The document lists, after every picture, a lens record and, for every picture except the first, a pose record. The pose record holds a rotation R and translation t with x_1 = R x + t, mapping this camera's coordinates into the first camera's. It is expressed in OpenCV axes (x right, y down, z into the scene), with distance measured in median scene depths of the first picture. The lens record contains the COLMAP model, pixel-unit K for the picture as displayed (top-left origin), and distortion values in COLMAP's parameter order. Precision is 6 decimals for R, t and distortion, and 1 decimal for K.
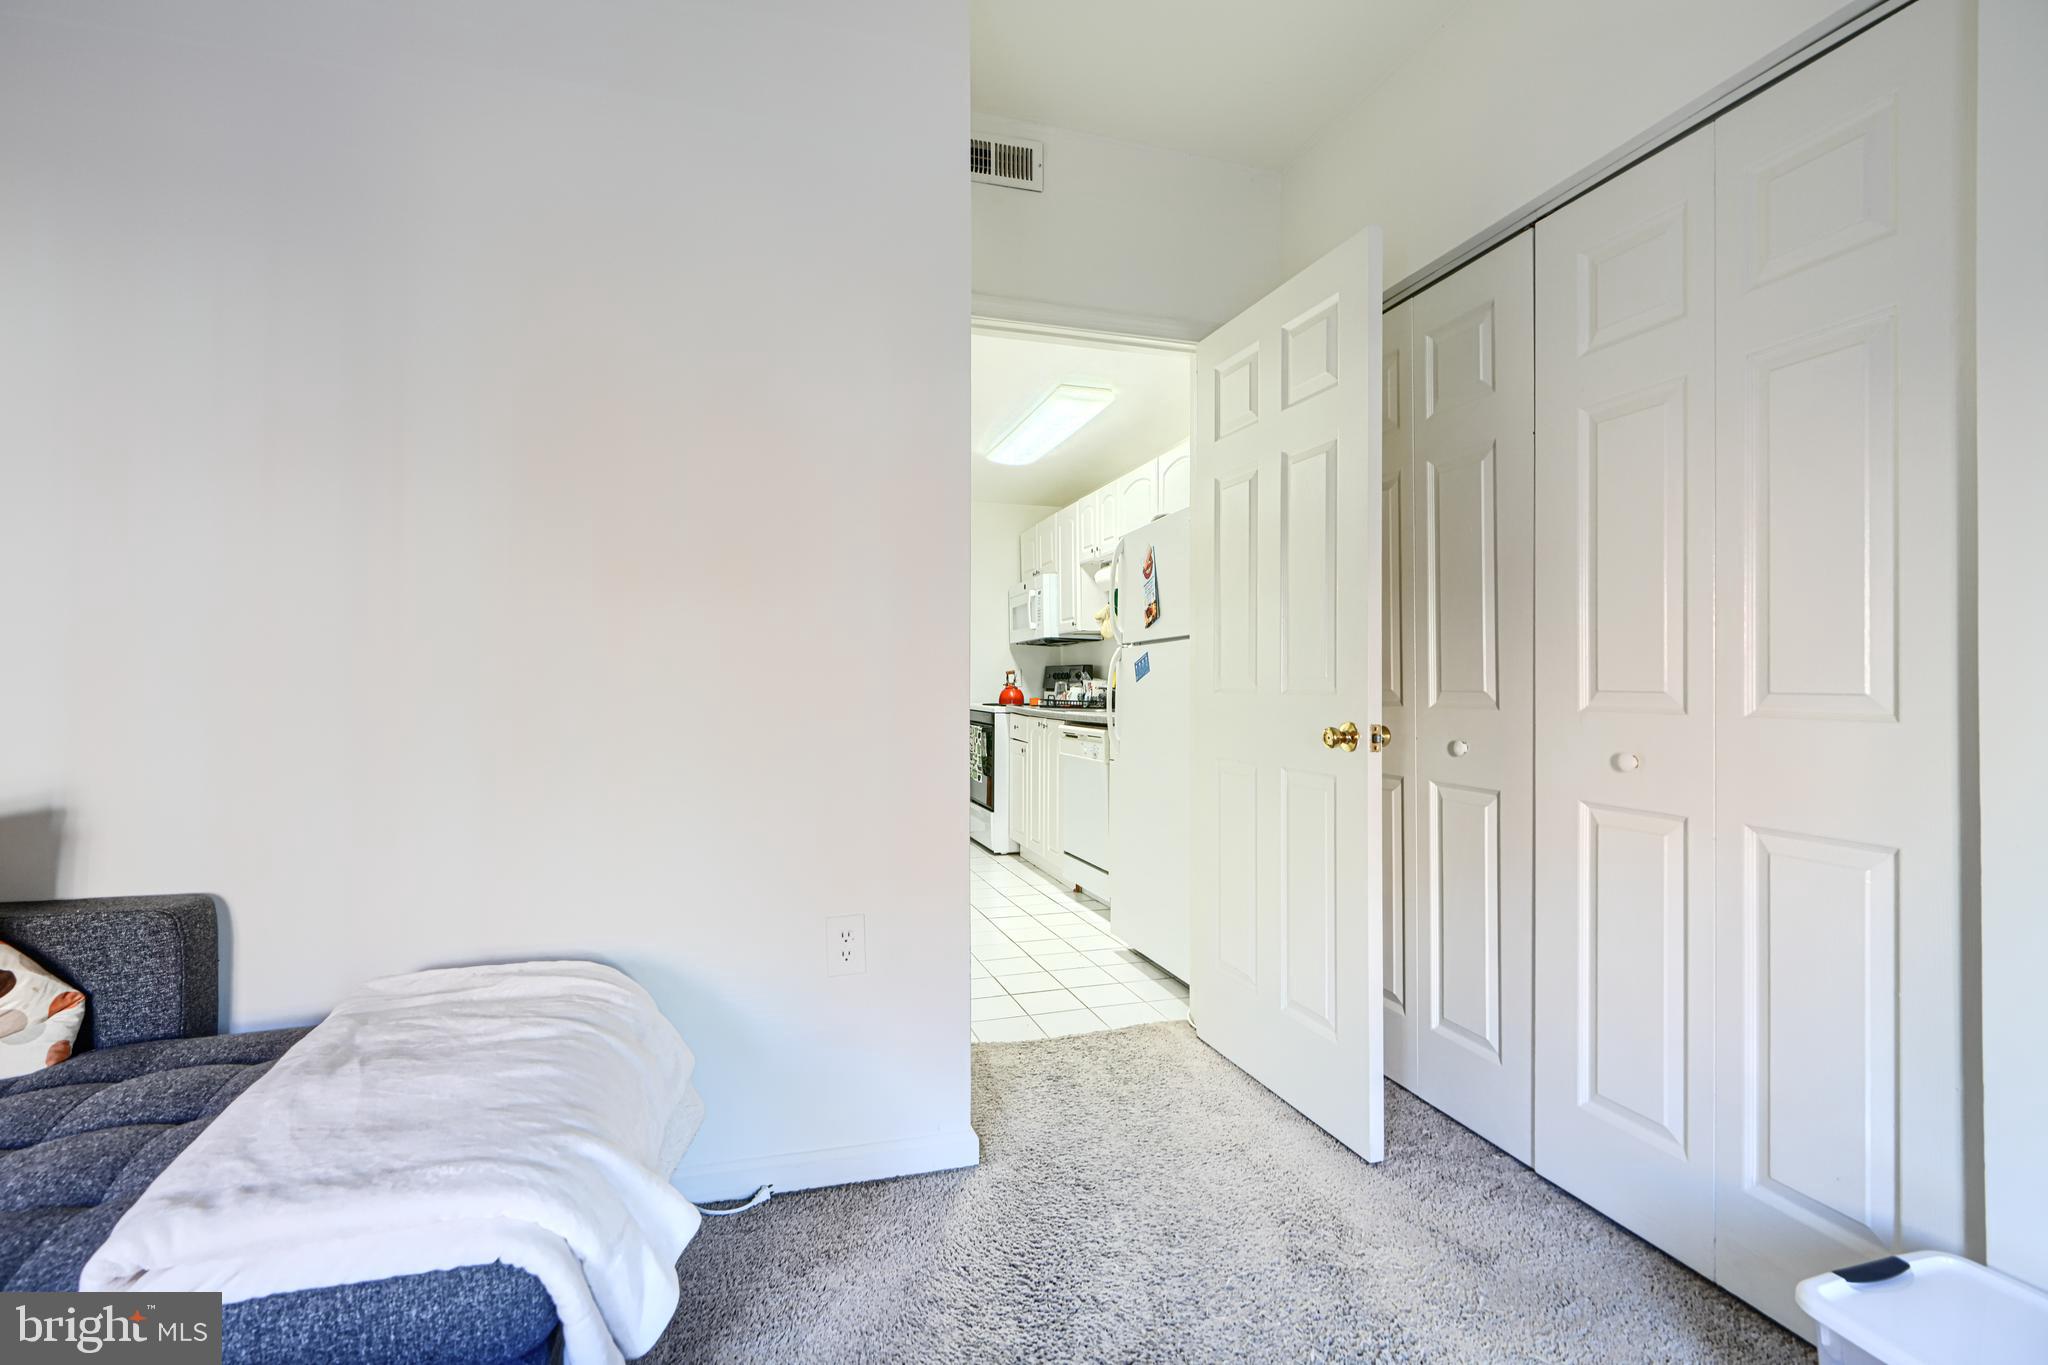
lens RADIAL K [[930.9, 0, 1018.9], [0, 930.9, 688.4], [0, 0, 1]] dist [0.002312, 0.000570]
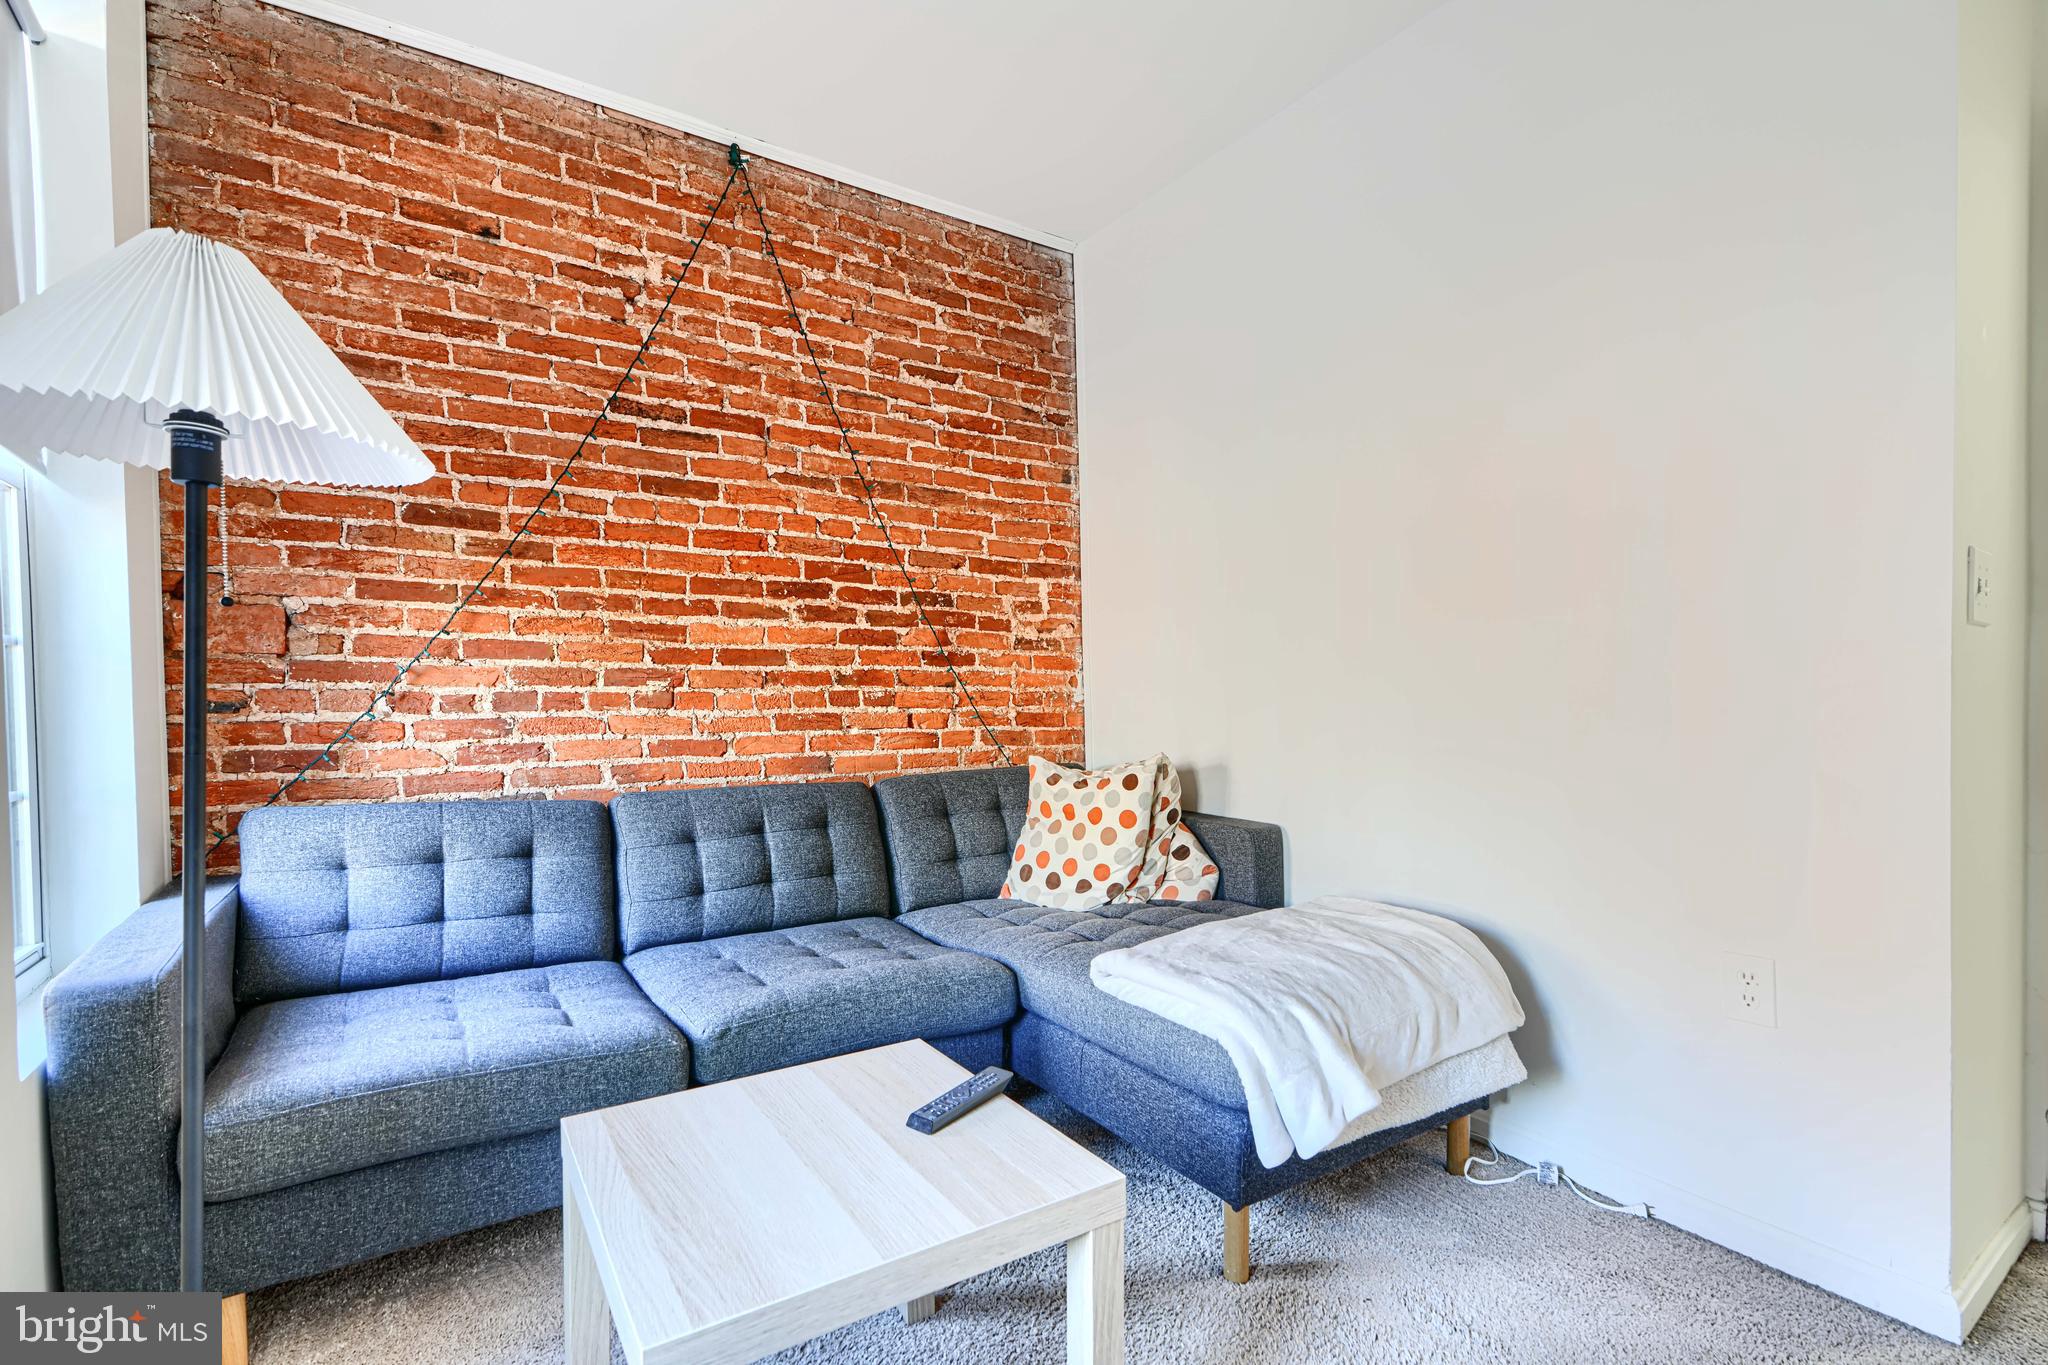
lens RADIAL K [[930.9, 0, 1023.2], [0, 930.9, 697.1], [0, 0, 1]] dist [0.002312, 0.000570]
pose [[0.282186, -0.004894, -0.959347, 0.702739], [0.008164, 0.999963, -0.002700, -0.006529], [0.959325, -0.007070, 0.282215, 0.134974]]
